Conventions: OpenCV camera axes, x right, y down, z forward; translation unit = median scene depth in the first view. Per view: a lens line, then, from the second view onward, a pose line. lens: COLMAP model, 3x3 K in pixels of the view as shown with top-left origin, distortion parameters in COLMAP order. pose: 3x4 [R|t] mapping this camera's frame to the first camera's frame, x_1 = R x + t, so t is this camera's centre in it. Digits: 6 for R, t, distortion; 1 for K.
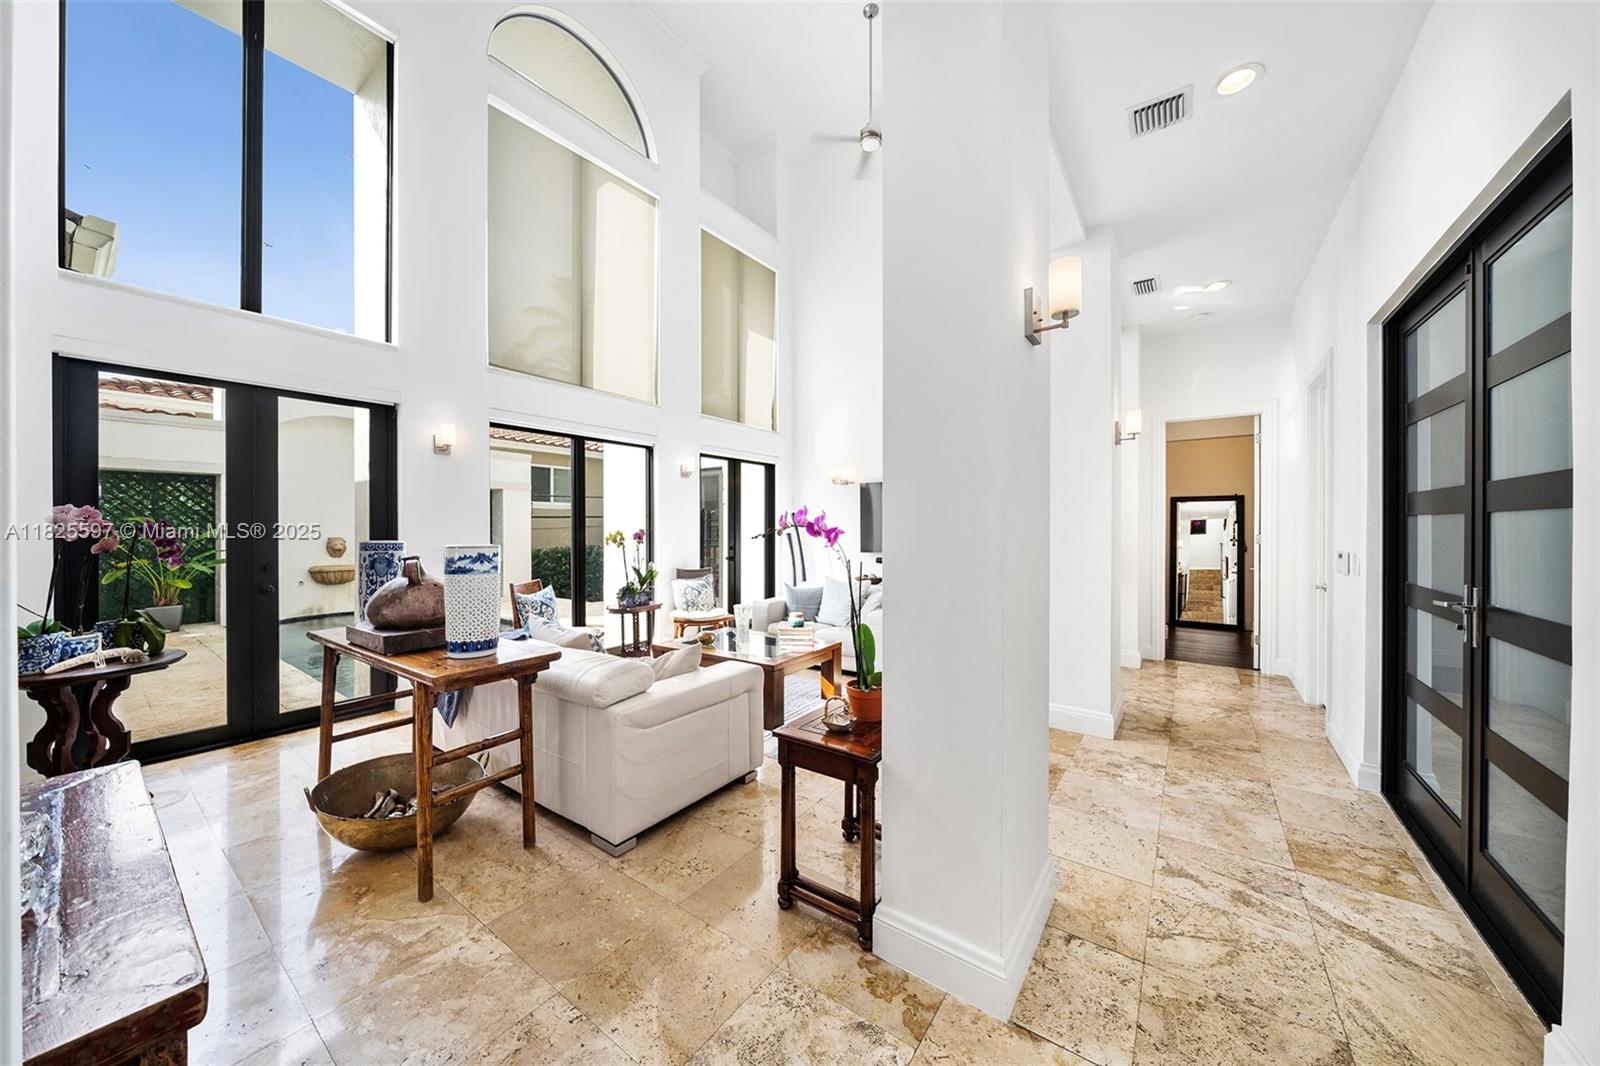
lens RADIAL K [[556.9, 0, 791.4], [0, 556.9, 521.8], [0, 0, 1]] dist [-0.005704, -0.000197]
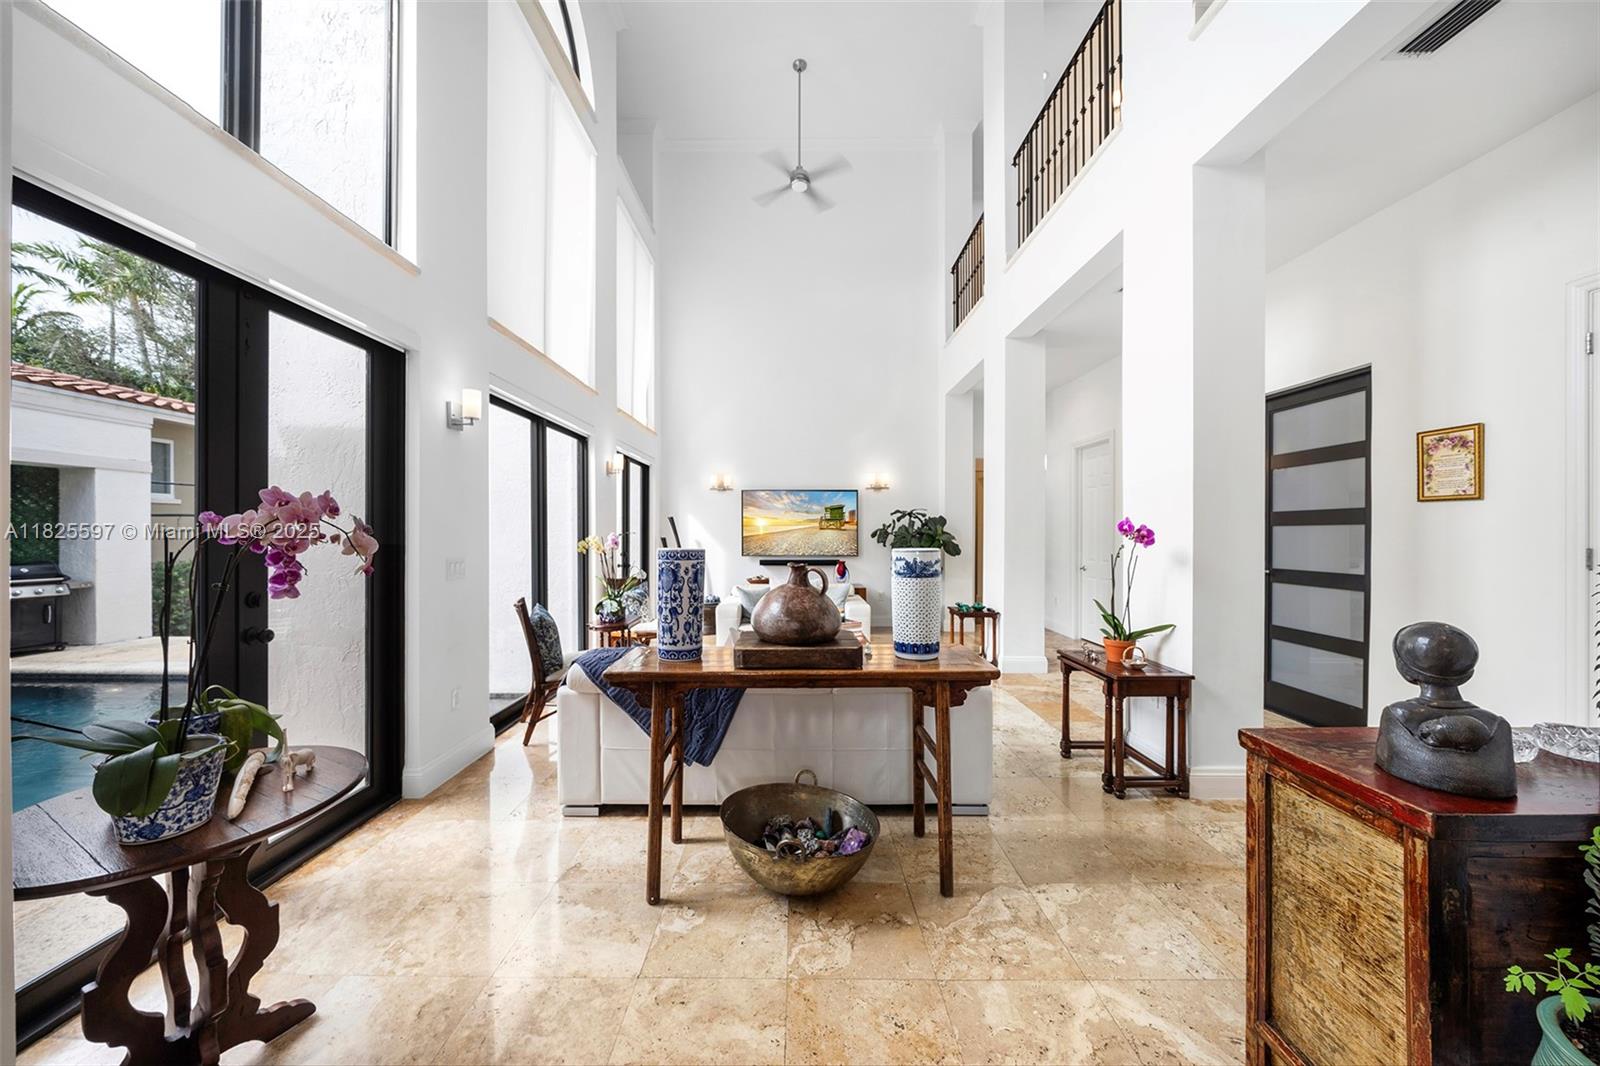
lens RADIAL K [[559.7, 0, 800.0], [0, 559.7, 533.0], [0, 0, 1]] dist [-0.000141, -0.000043]
pose [[0.806051, 0.000445, 0.591846, -0.533955], [-0.005564, 0.999961, 0.006827, 0.003306], [-0.591820, -0.008796, 0.806022, 0.120489]]
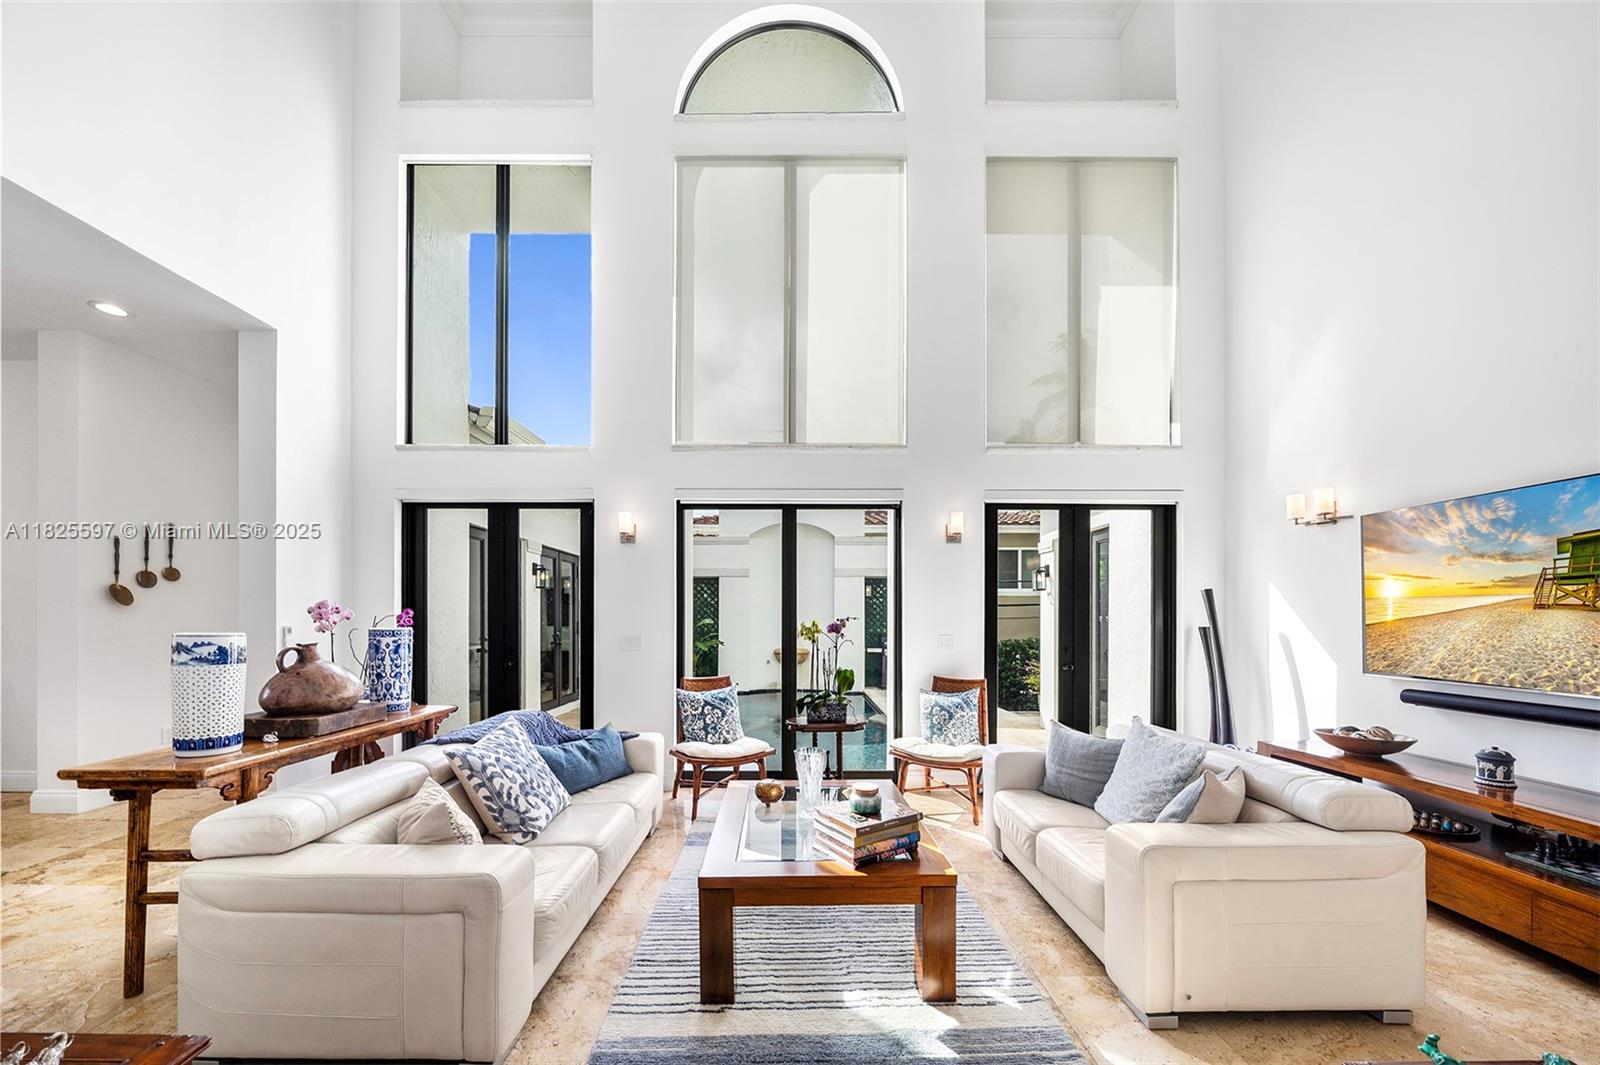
lens RADIAL K [[575.6, 0, 785.7], [0, 575.6, 614.1], [0, 0, 1]] dist [-0.009356, -0.000116]
pose [[0.575603, -0.000109, -0.817729, 0.298313], [0.004451, 0.999986, 0.002999, 0.004086], [0.817717, -0.005366, 0.575596, 0.486811]]
